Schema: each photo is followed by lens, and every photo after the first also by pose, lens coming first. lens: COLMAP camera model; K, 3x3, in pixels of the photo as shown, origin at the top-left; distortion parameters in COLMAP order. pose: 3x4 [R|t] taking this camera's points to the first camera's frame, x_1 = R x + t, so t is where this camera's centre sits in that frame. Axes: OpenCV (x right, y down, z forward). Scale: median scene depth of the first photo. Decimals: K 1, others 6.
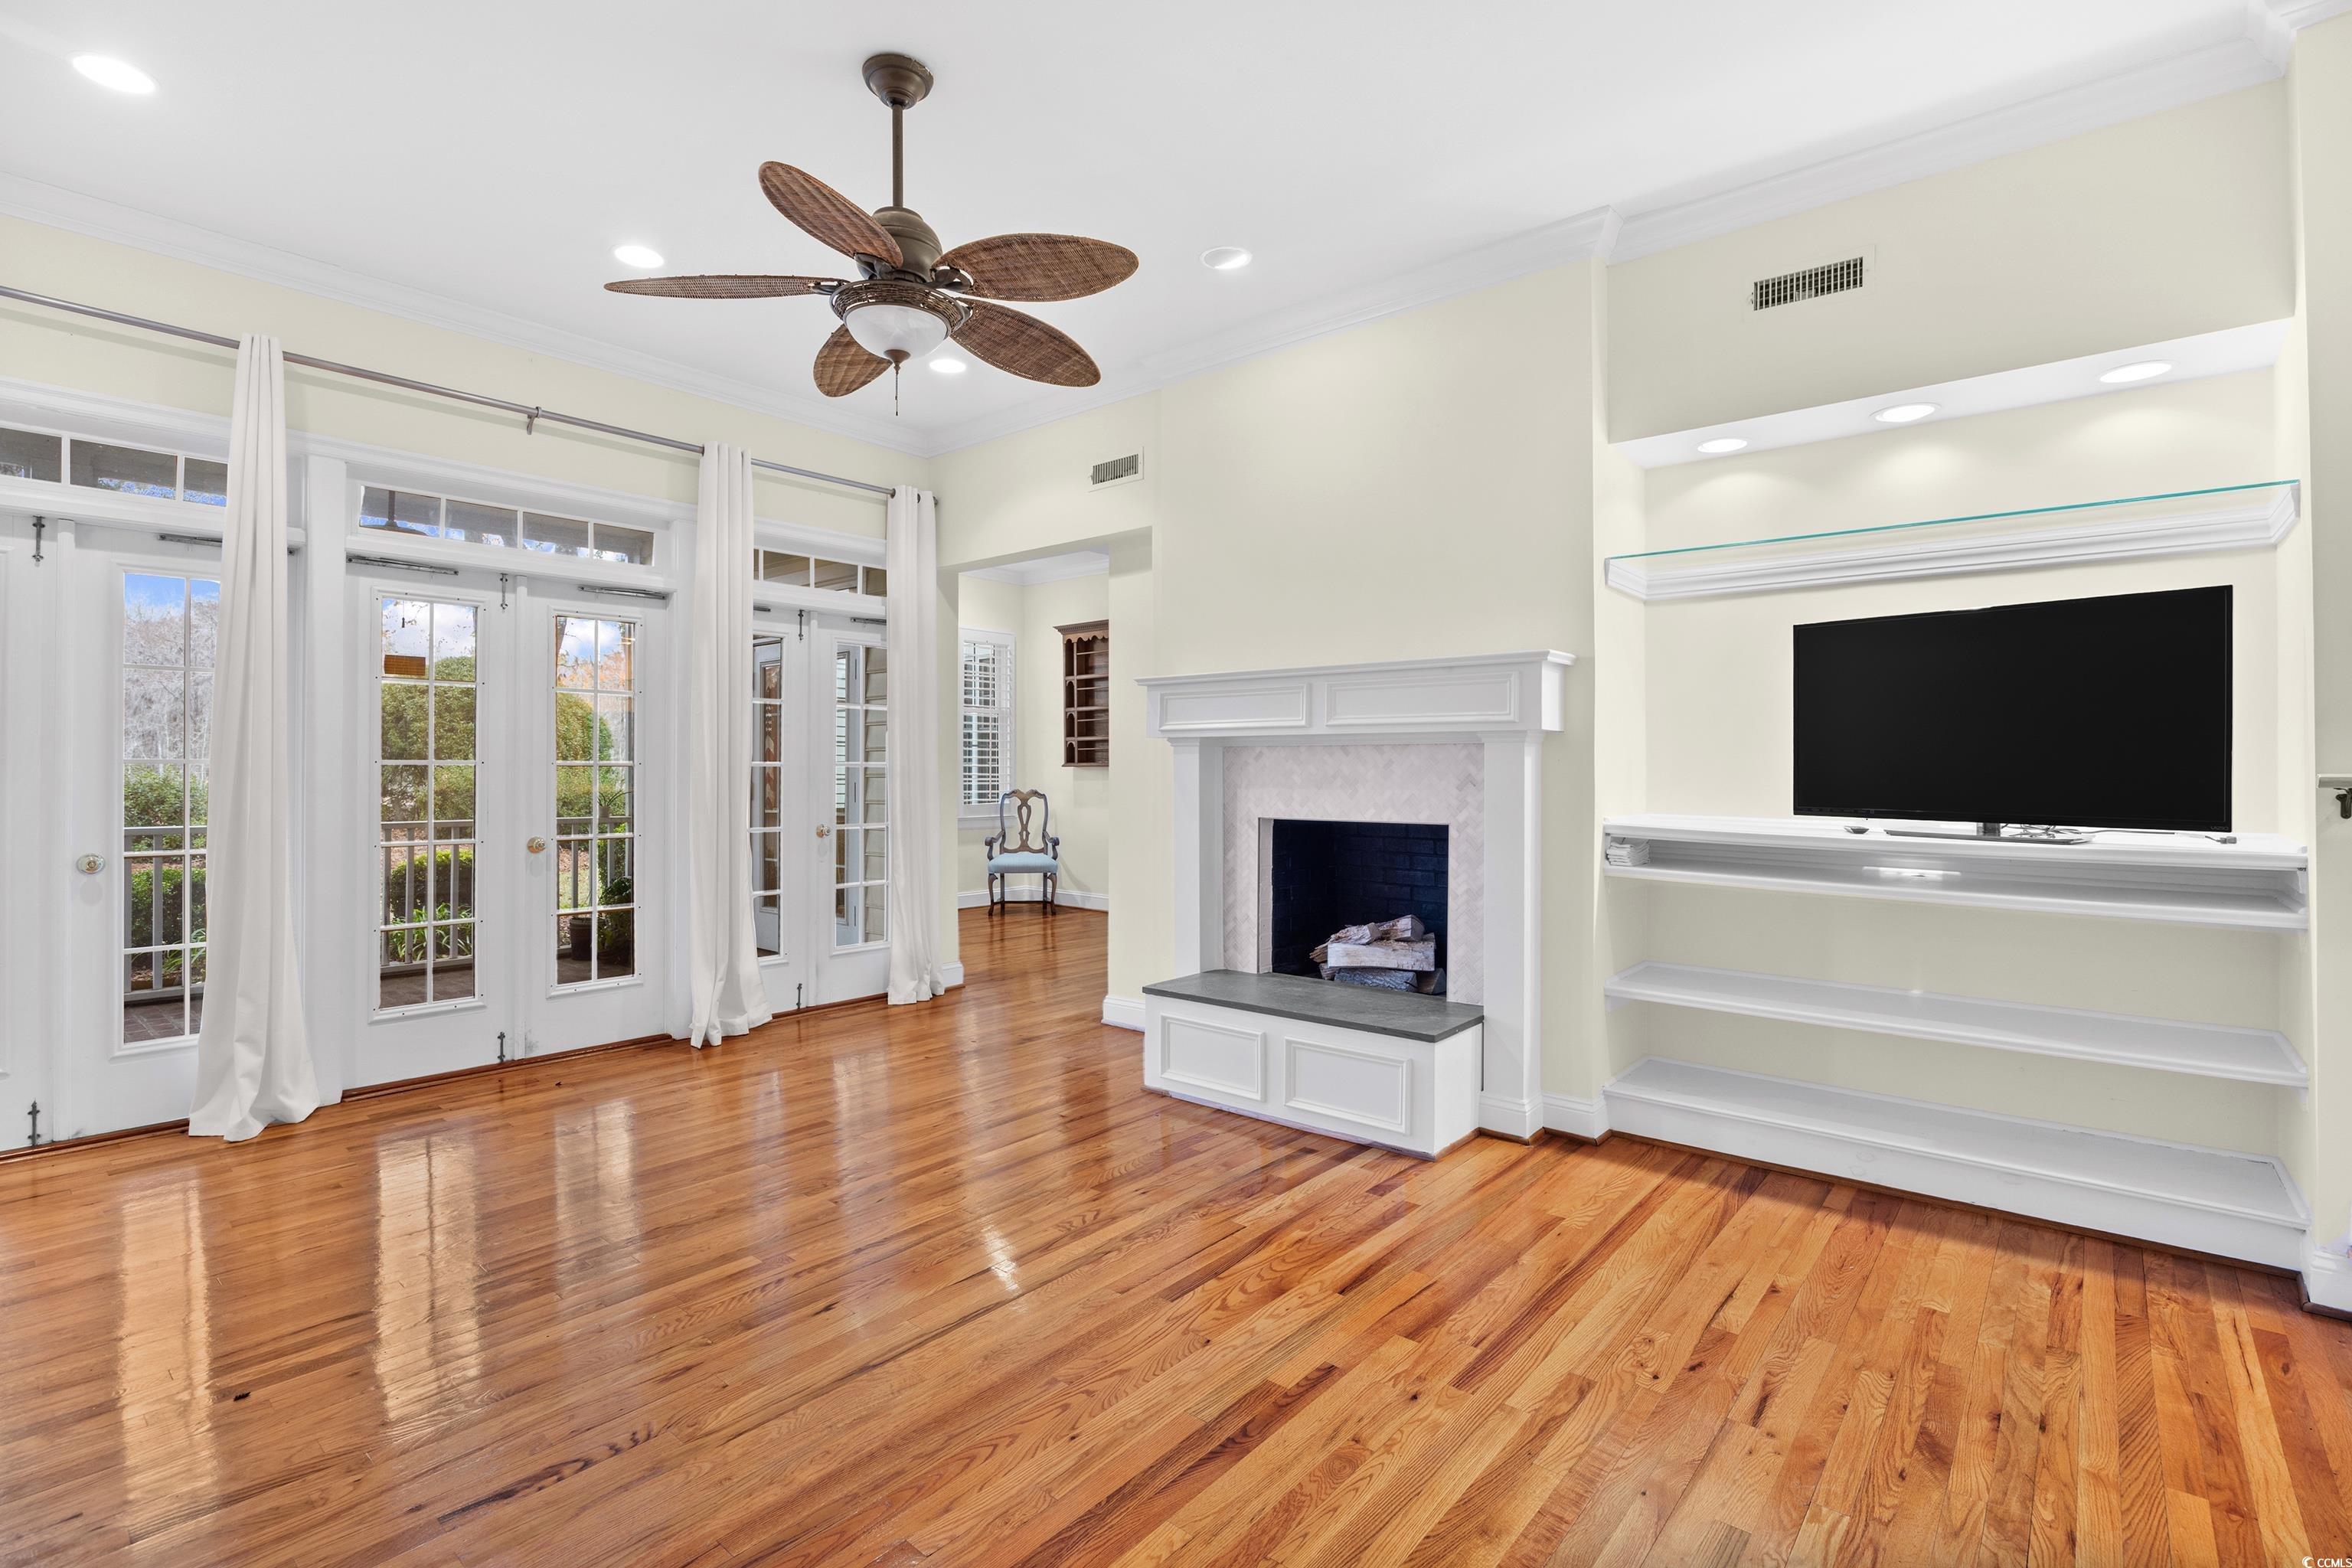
lens RADIAL K [[1089.2, 0, 1163.4], [0, 1089.2, 754.8], [0, 0, 1]] dist [-0.017719, 0.001817]
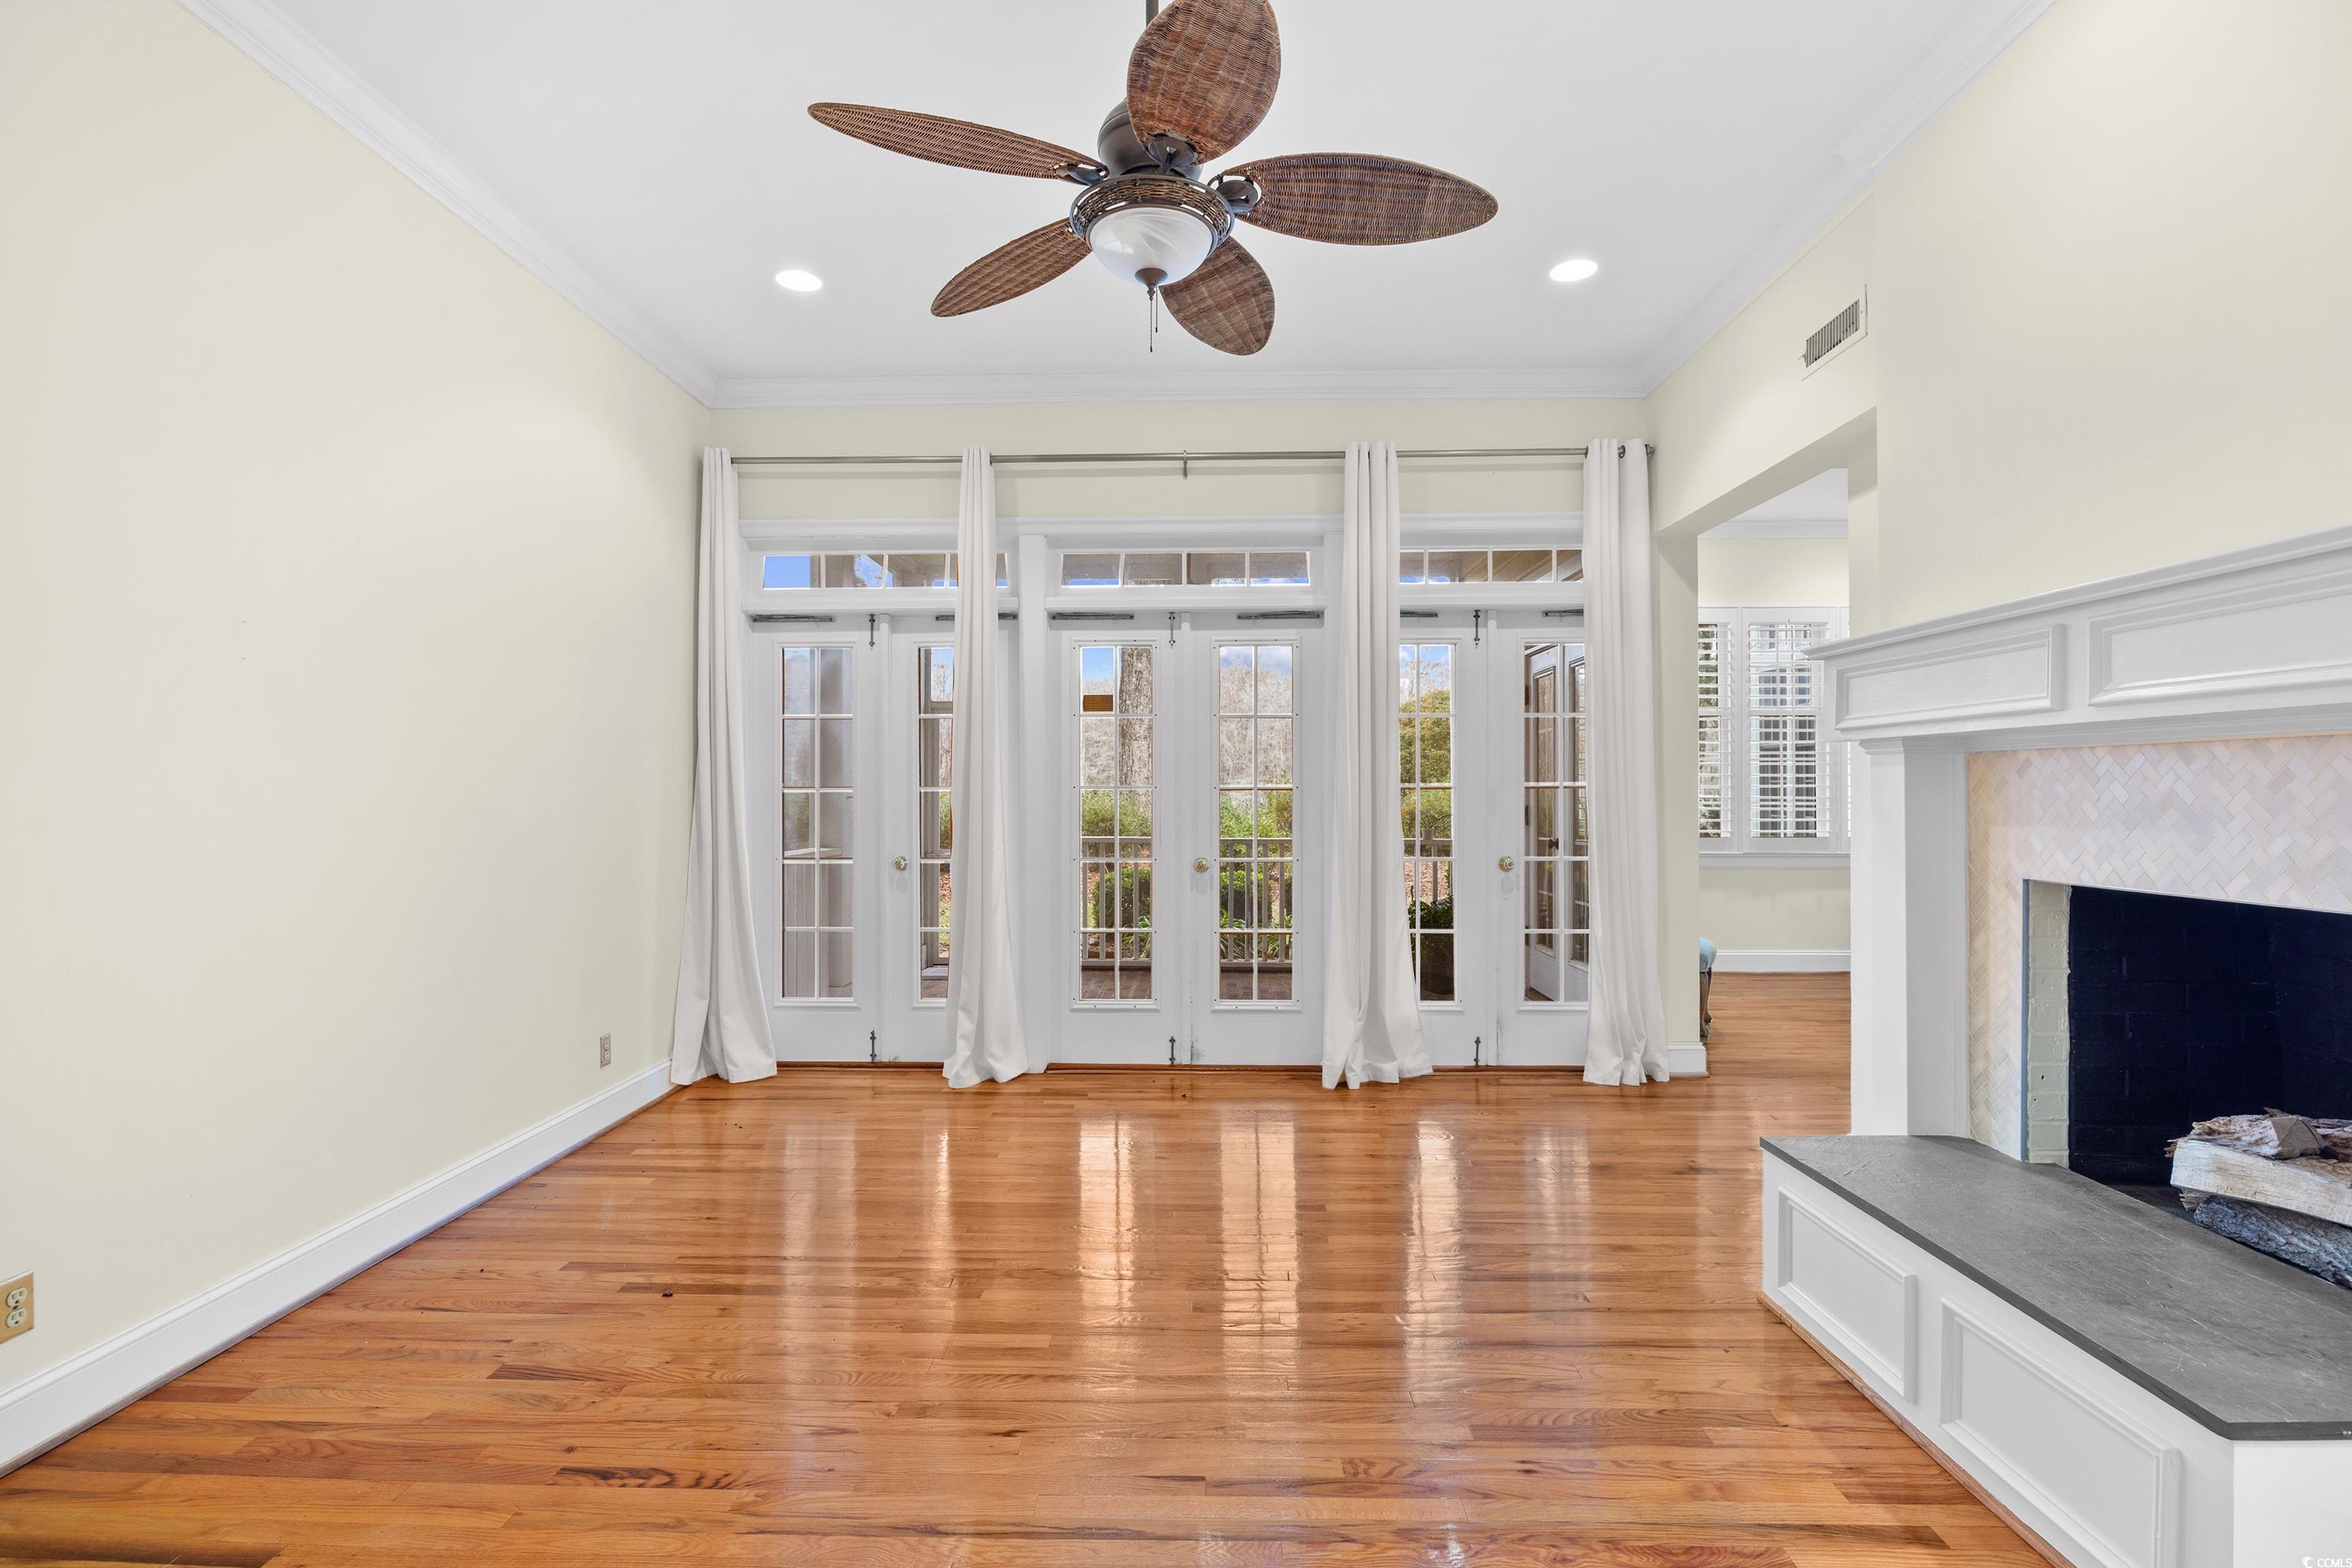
lens RADIAL K [[1089.2, 0, 1173.7], [0, 1089.2, 781.9], [0, 0, 1]] dist [-0.017719, 0.001817]
pose [[0.627058, -0.009619, -0.778913, 0.258875], [0.013399, 0.999909, -0.001562, 0.003605], [0.778857, -0.009457, 0.627130, 0.344007]]
